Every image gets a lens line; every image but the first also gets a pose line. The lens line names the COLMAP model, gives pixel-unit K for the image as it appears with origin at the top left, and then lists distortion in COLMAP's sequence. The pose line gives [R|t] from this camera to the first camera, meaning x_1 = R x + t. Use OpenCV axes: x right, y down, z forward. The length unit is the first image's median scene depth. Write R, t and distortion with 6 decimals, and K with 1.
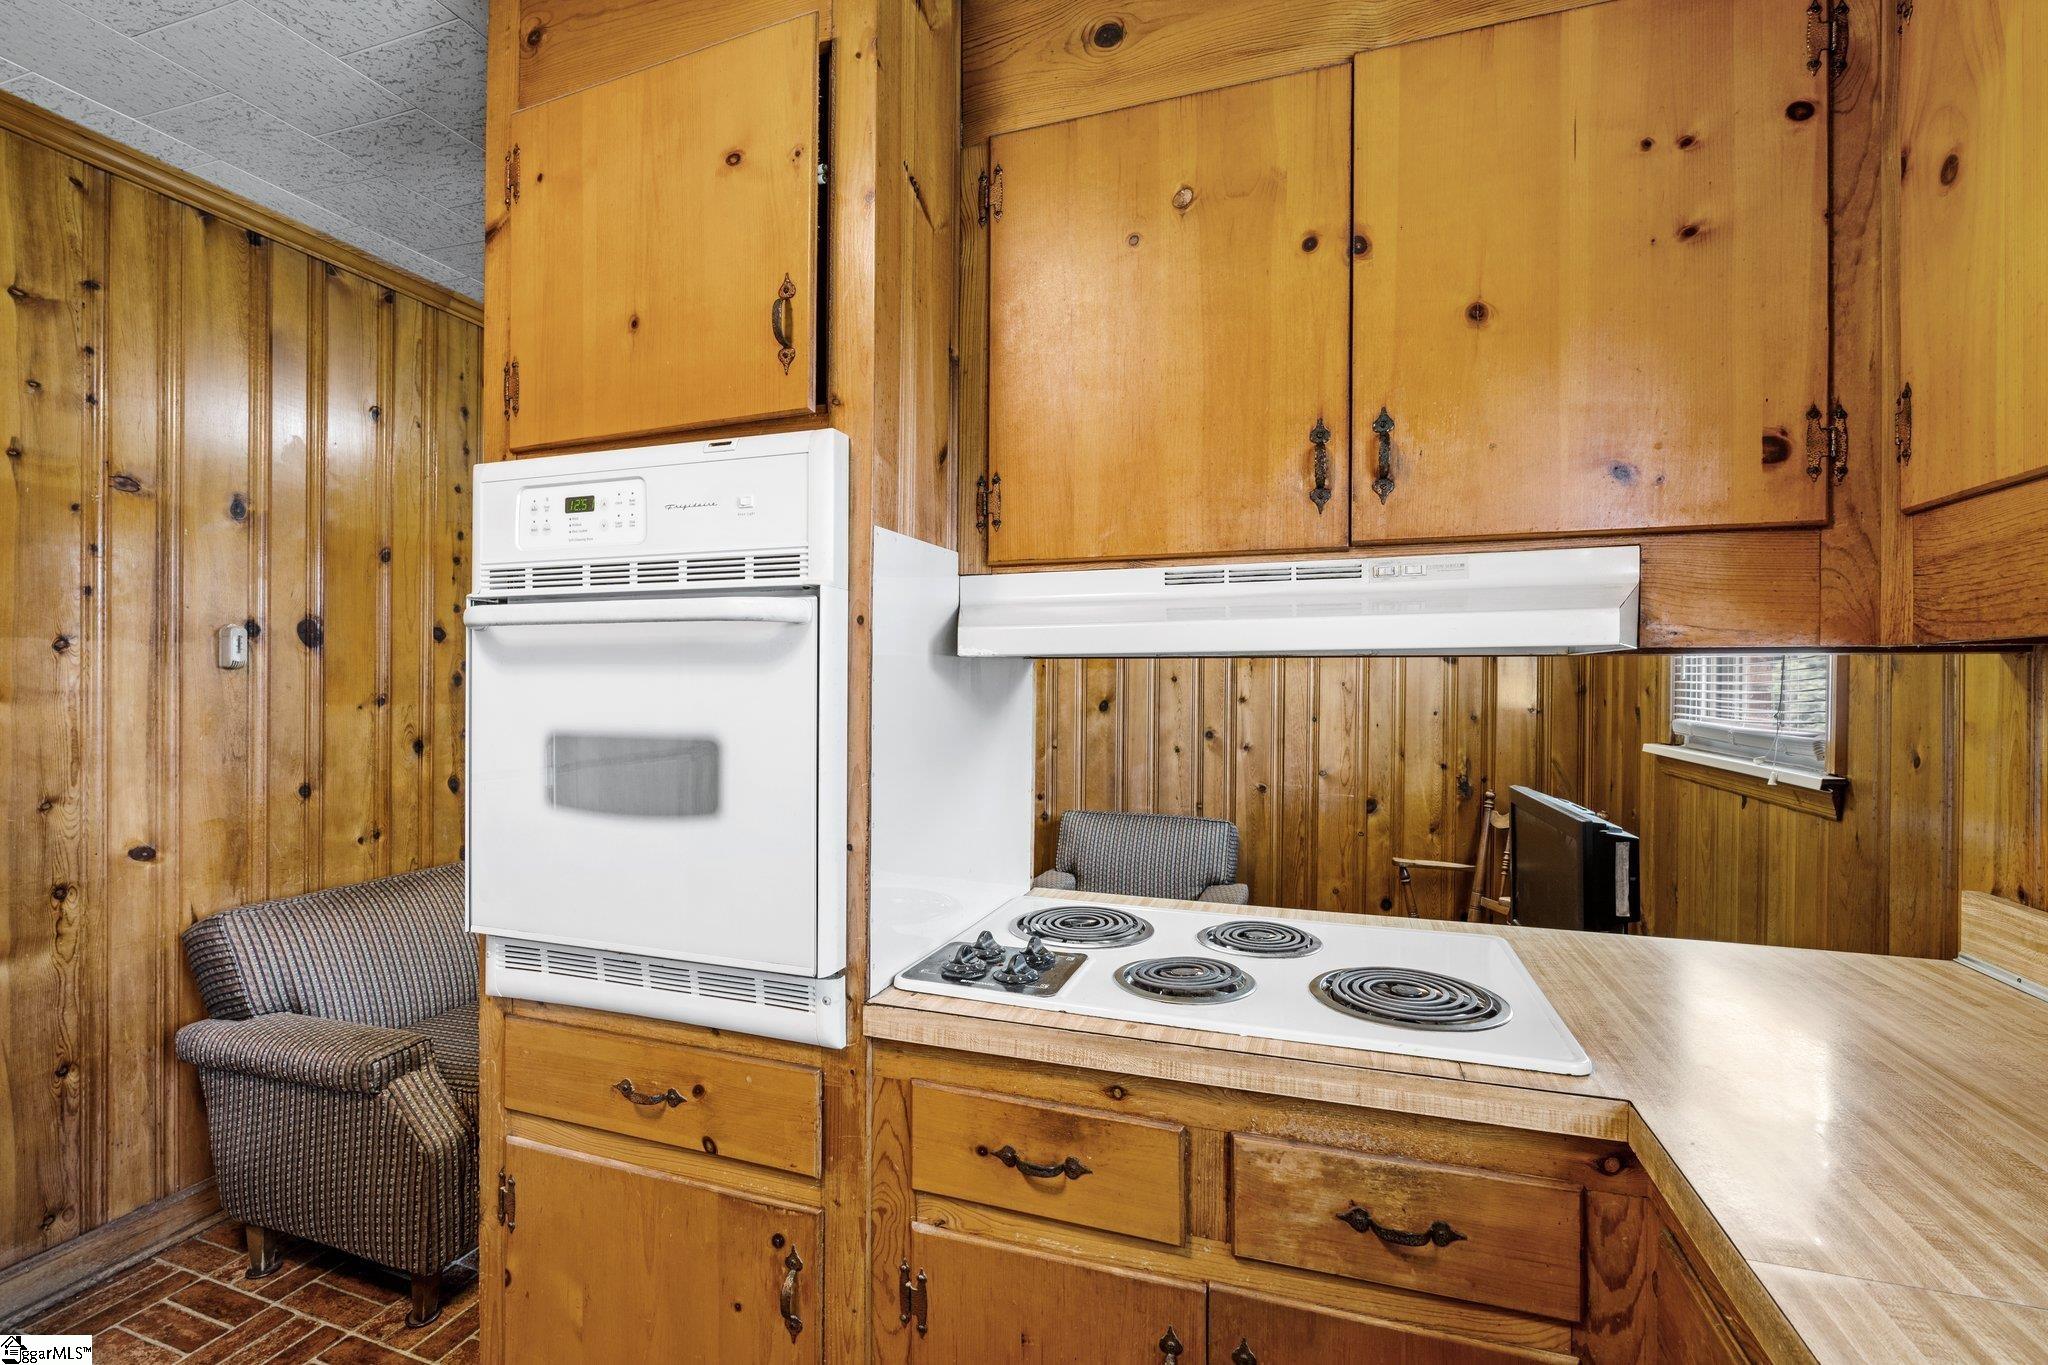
lens RADIAL K [[887.0, 0, 1022.6], [0, 887.0, 684.4], [0, 0, 1]] dist [-0.005411, -0.000019]
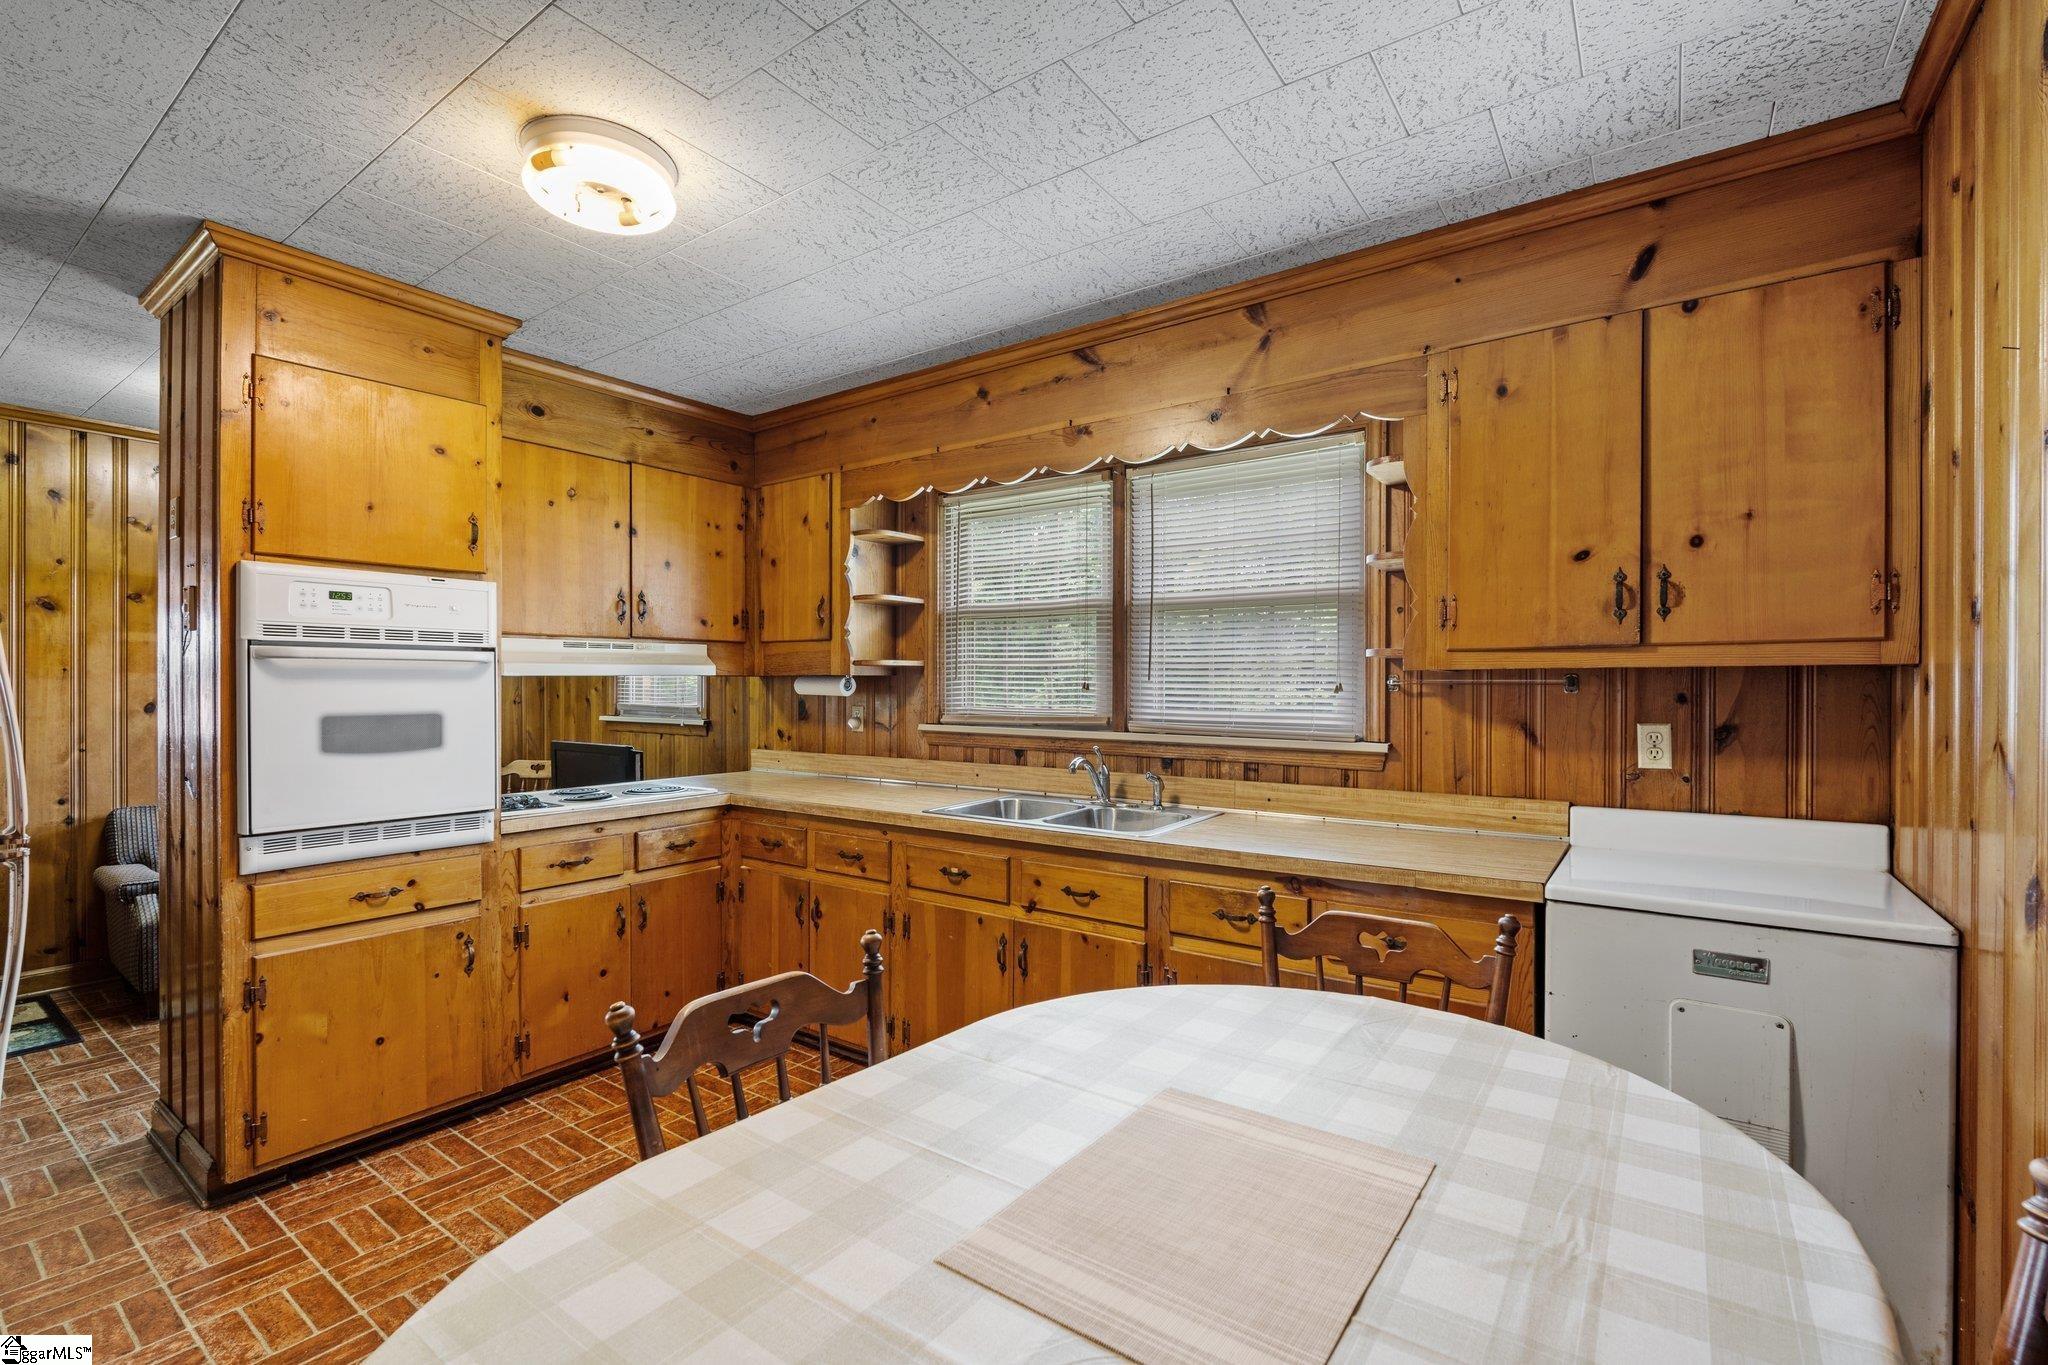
lens RADIAL K [[900.8, 0, 1016.8], [0, 900.8, 696.7], [0, 0, 1]] dist [-0.004025, -0.000724]
pose [[0.294918, -0.016531, 0.955379, -1.985747], [0.003442, 0.999862, 0.016238, -0.011252], [-0.955516, -0.001501, 0.294935, -1.003630]]
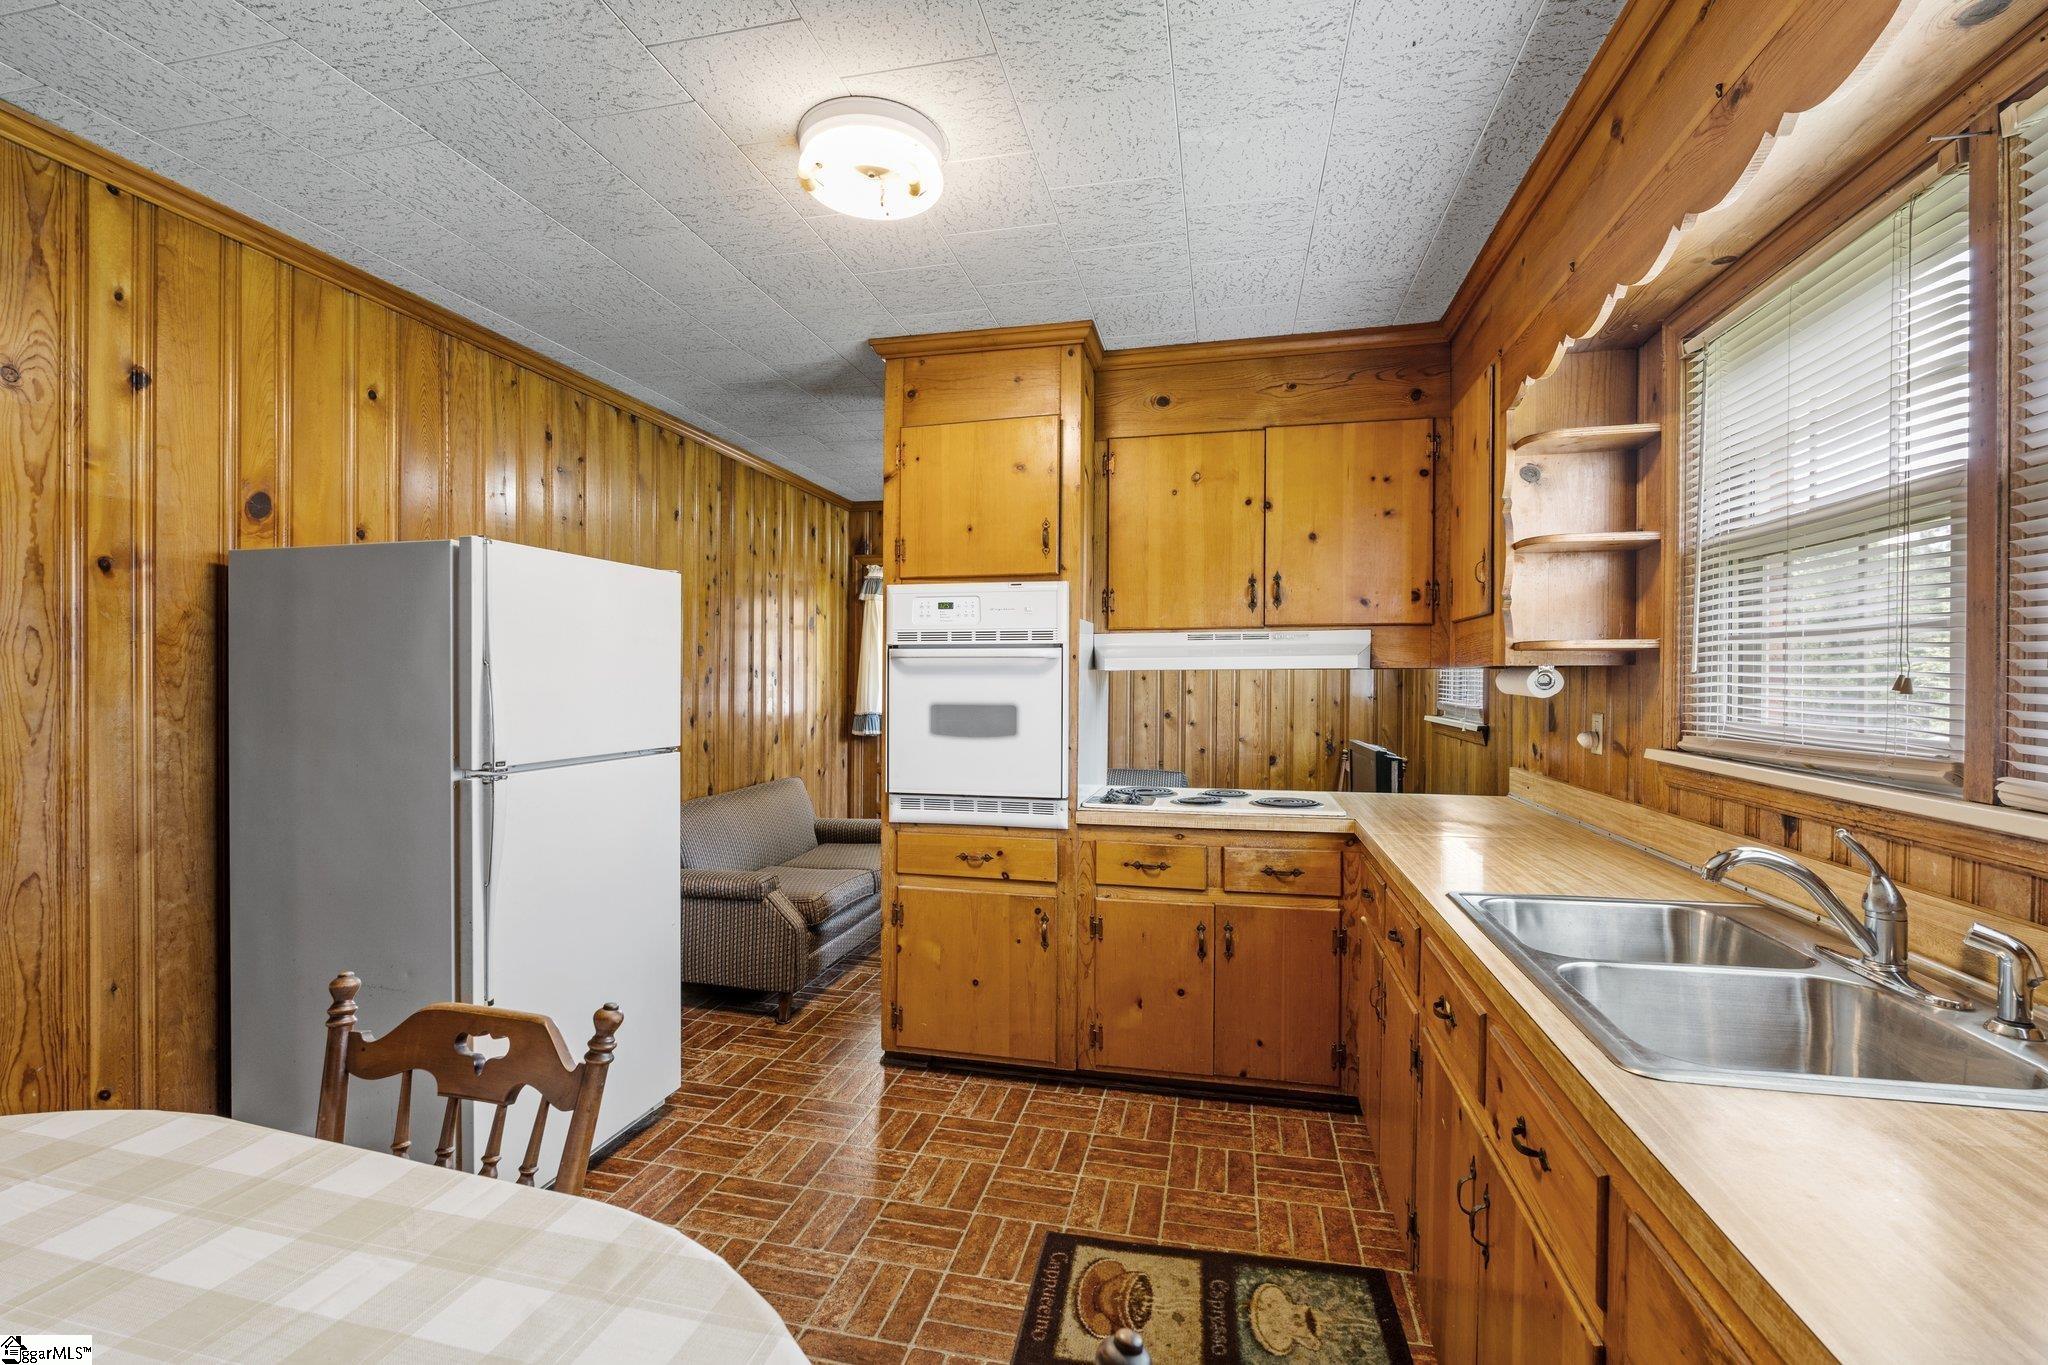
lens RADIAL K [[892.3, 0, 1022.6], [0, 892.3, 687.0], [0, 0, 1]] dist [-0.003007, 0.000046]
pose [[0.994798, -0.002403, 0.101840, -0.553677], [0.001701, 0.999974, 0.006977, -0.005371], [-0.101854, -0.006767, 0.994776, -1.404531]]
